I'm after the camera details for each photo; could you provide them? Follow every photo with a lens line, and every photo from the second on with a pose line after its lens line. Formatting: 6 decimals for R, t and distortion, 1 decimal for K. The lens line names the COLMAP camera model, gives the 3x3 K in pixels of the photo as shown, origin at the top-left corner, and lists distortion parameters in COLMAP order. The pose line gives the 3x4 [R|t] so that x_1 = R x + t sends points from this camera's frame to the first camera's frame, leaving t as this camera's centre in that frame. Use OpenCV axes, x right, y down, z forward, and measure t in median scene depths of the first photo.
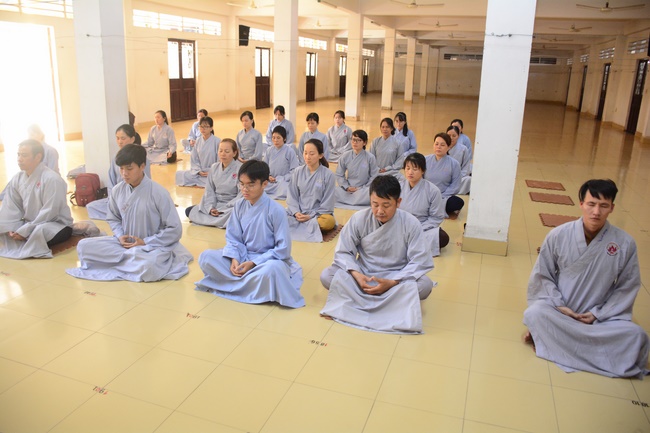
lens RADIAL K [[515.4, 0, 325.0], [0, 515.4, 216.5], [0, 0, 1]] dist [-0.115379, 0.000878]
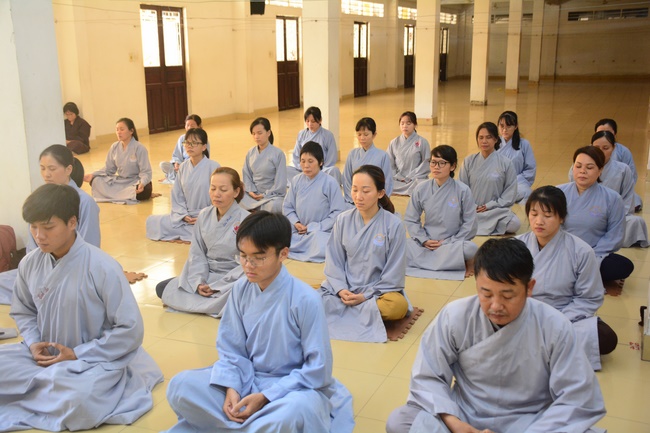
lens RADIAL K [[763.3, 0, 325.0], [0, 763.3, 216.5], [0, 0, 1]] dist [0.064917, 0.027811]
pose [[0.996801, -0.019171, -0.077591, -0.004267], [0.014172, 0.997818, -0.064482, -0.033754], [0.078658, 0.063176, 0.994898, 0.114579]]
